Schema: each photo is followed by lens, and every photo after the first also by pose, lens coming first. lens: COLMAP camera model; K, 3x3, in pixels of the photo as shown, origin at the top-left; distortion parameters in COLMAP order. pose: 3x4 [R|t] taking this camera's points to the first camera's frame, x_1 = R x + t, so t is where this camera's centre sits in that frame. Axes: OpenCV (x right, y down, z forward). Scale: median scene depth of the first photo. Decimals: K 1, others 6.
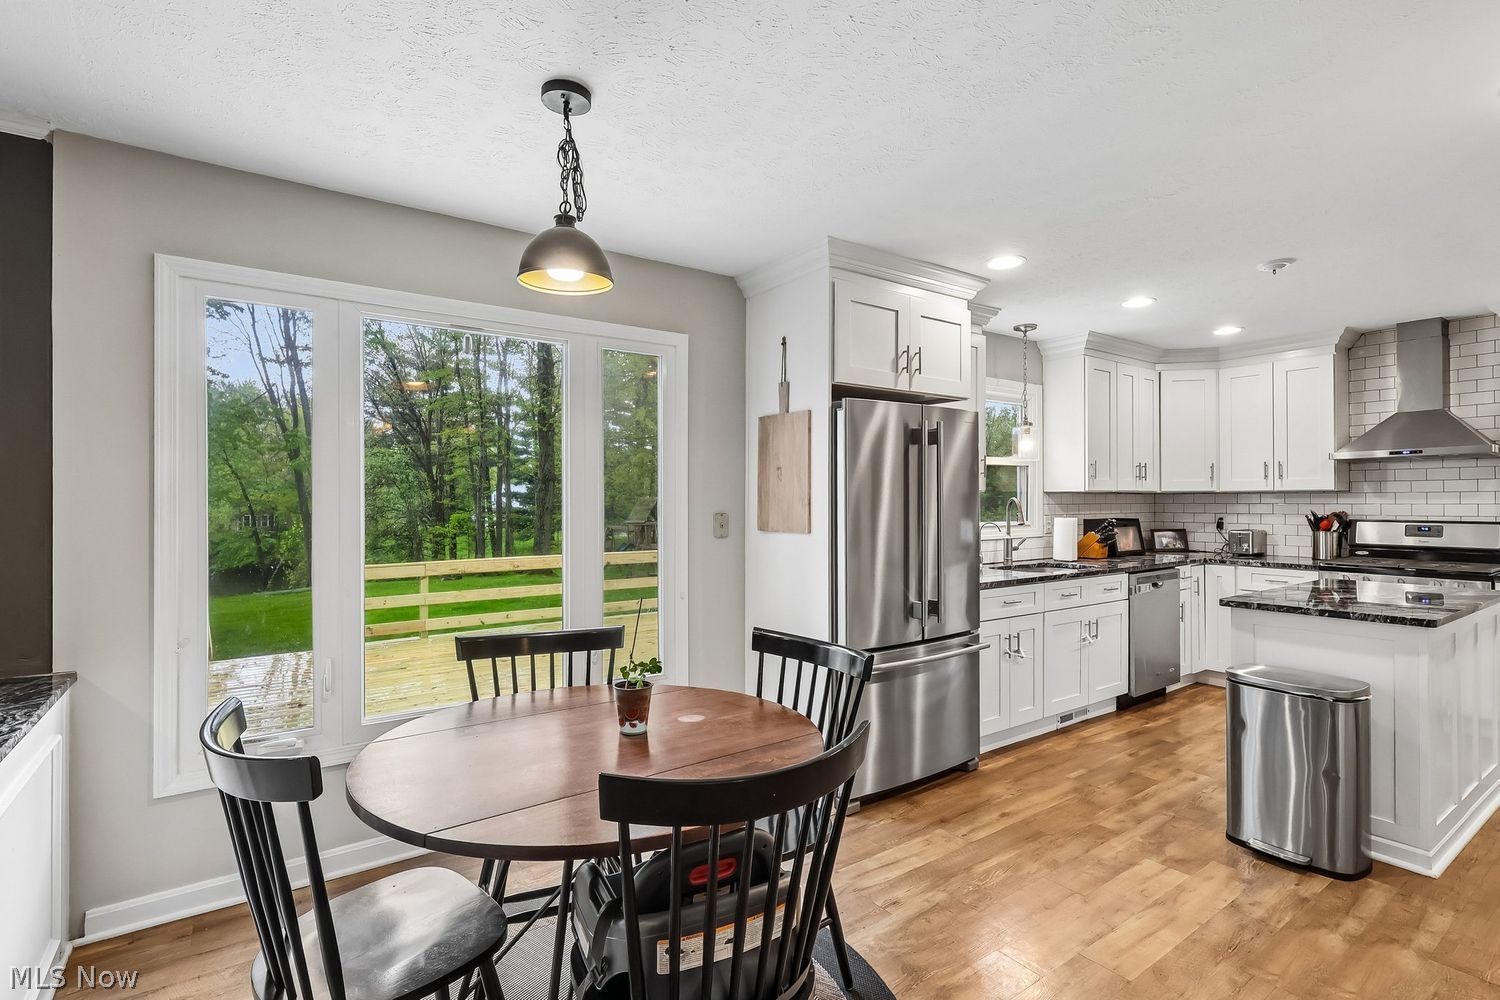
lens RADIAL K [[696.6, 0, 759.5], [0, 696.6, 499.7], [0, 0, 1]] dist [0.000683, 0.001829]
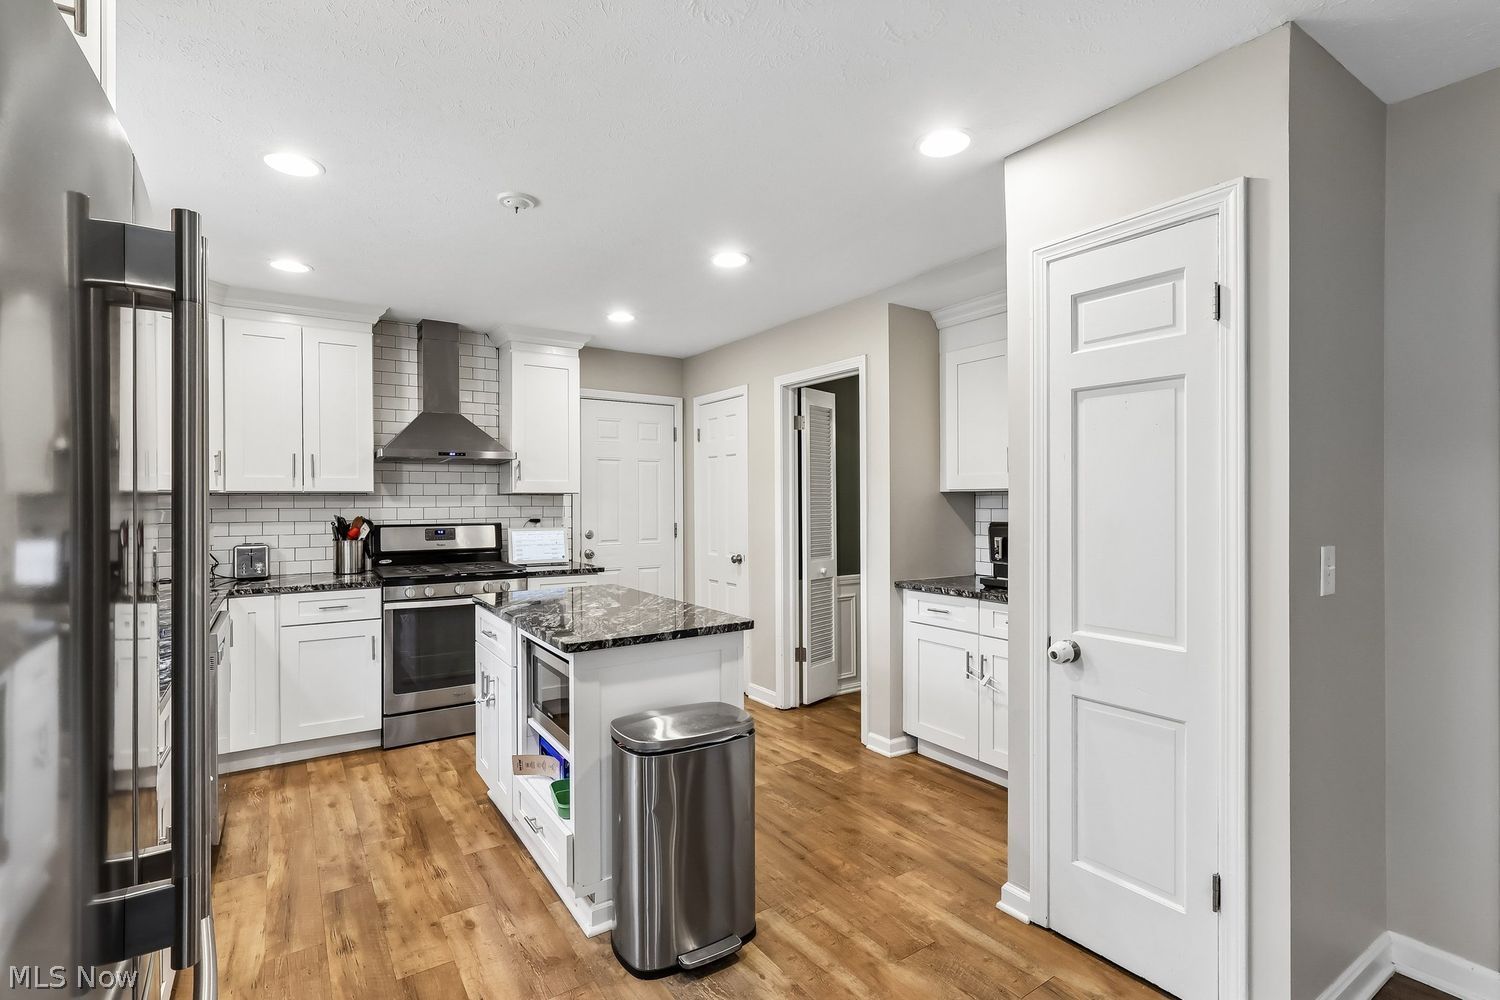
lens RADIAL K [[696.6, 0, 742.2], [0, 696.6, 502.6], [0, 0, 1]] dist [0.000683, 0.001829]
pose [[0.039544, 0.000048, 0.999218, -0.020174], [0.003041, 0.999995, -0.000168, 0.001237], [-0.999213, 0.003045, 0.039543, 0.522788]]
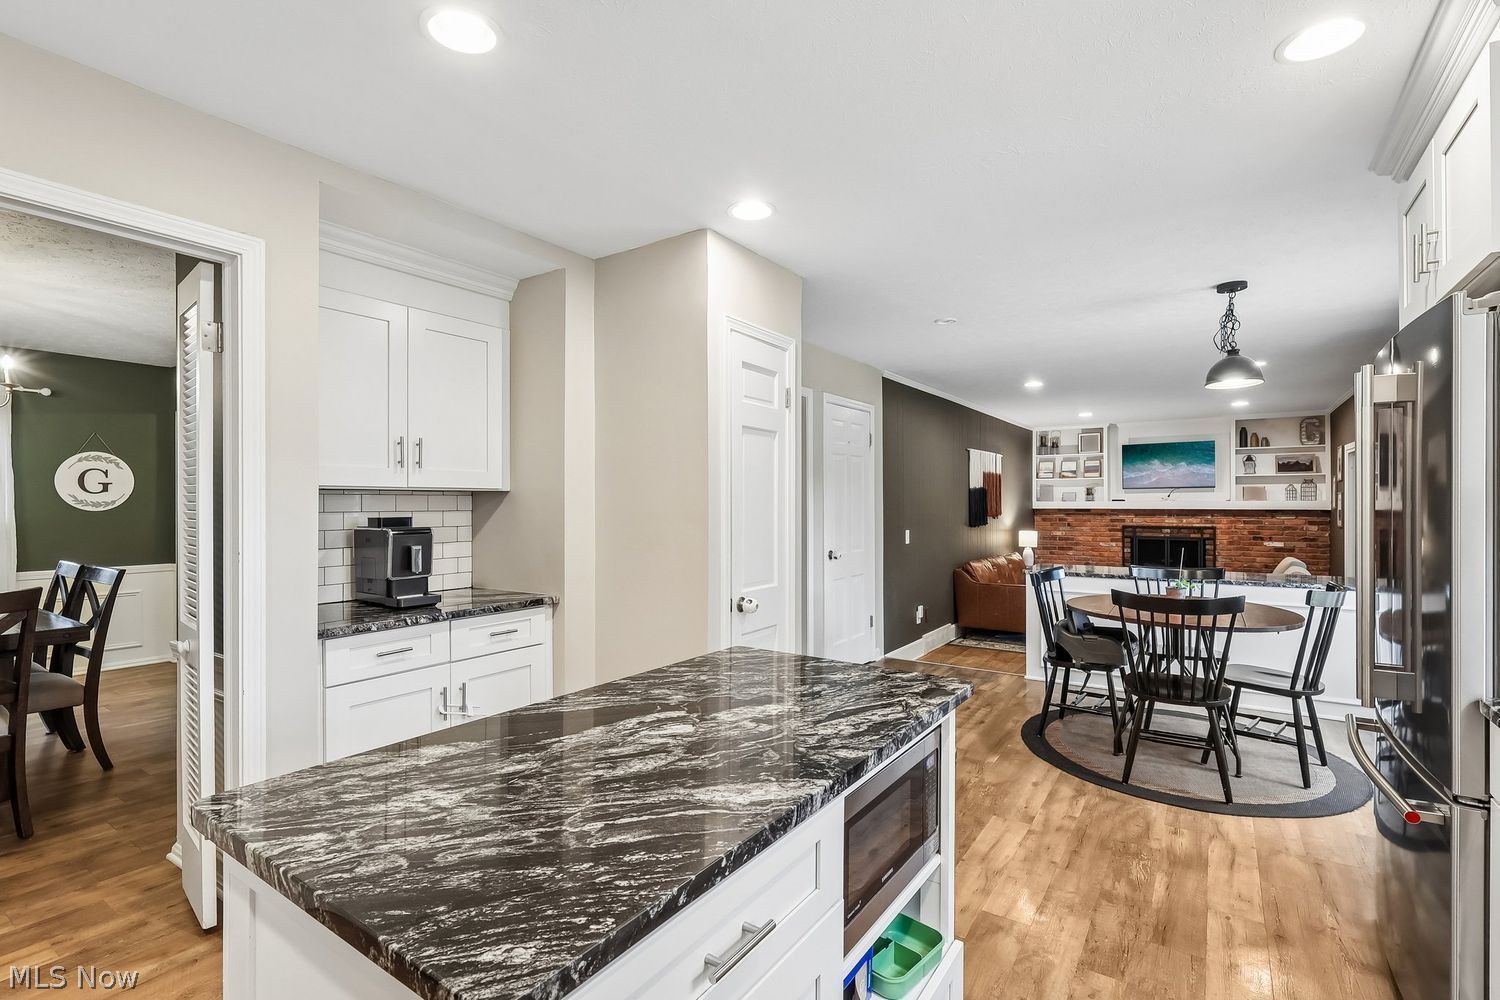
lens RADIAL K [[696.6, 0, 764.1], [0, 696.6, 498.4], [0, 0, 1]] dist [0.000683, 0.001829]
pose [[-0.928961, 0.000114, -0.370177, 0.666759], [0.001054, 0.999997, -0.002337, 0.002096], [0.370176, -0.002561, -0.928958, 0.953430]]
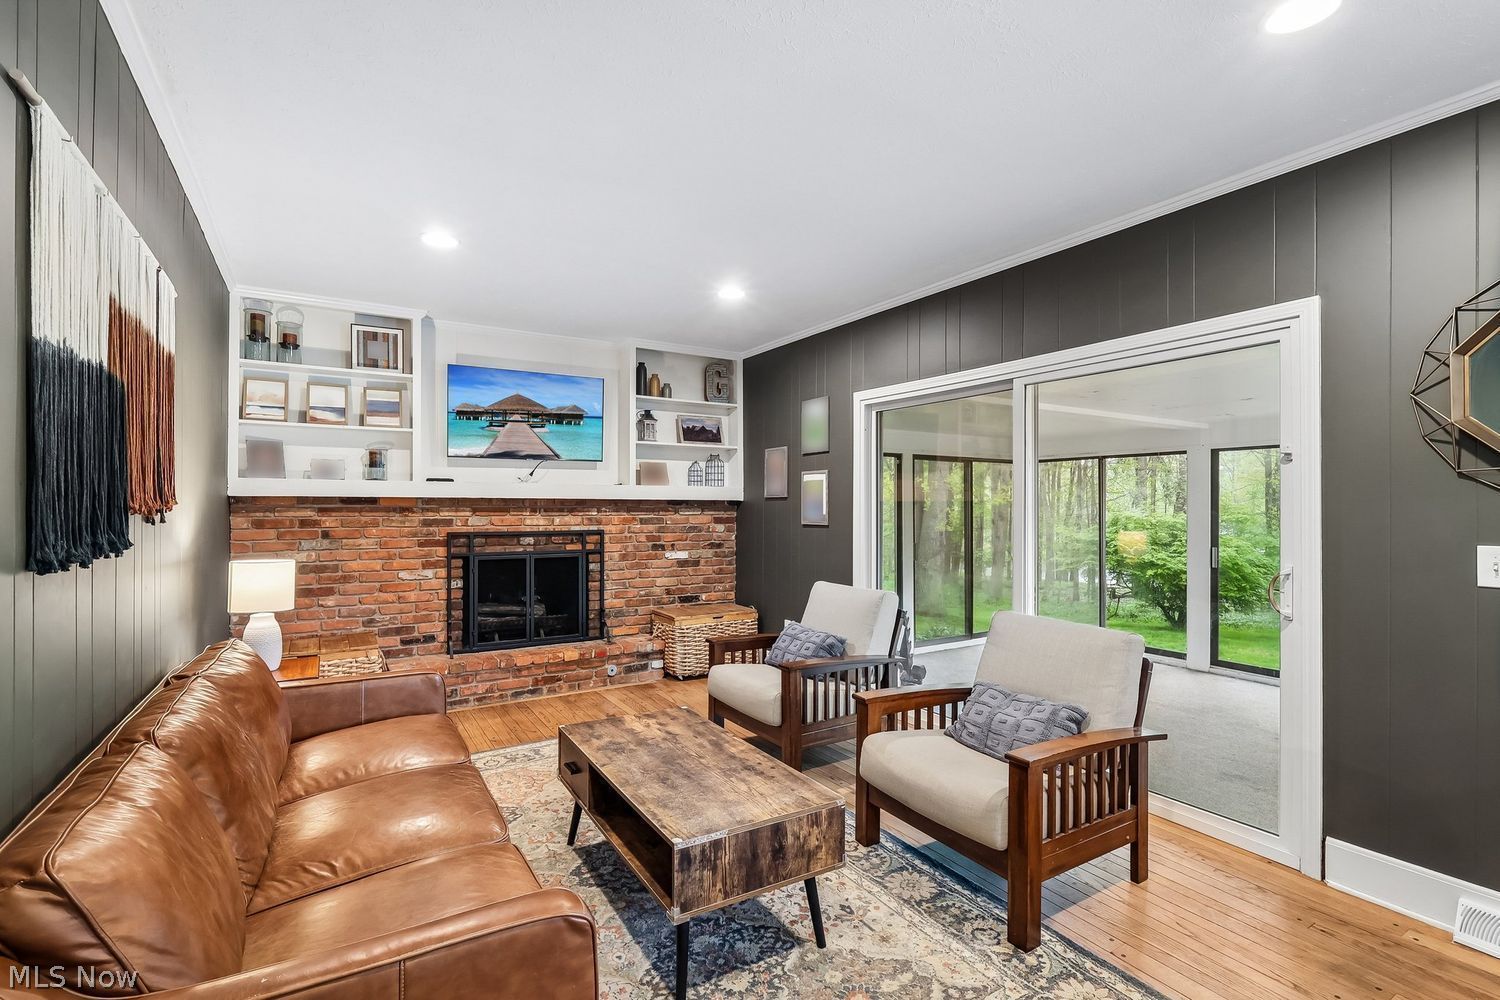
lens RADIAL K [[696.6, 0, 747.6], [0, 696.6, 506.6], [0, 0, 1]] dist [0.000683, 0.001829]
pose [[-0.066960, 0.001107, -0.997755, -0.206259], [-0.005307, 0.999985, 0.001466, 0.041092], [0.997742, 0.005394, -0.066953, -0.182471]]
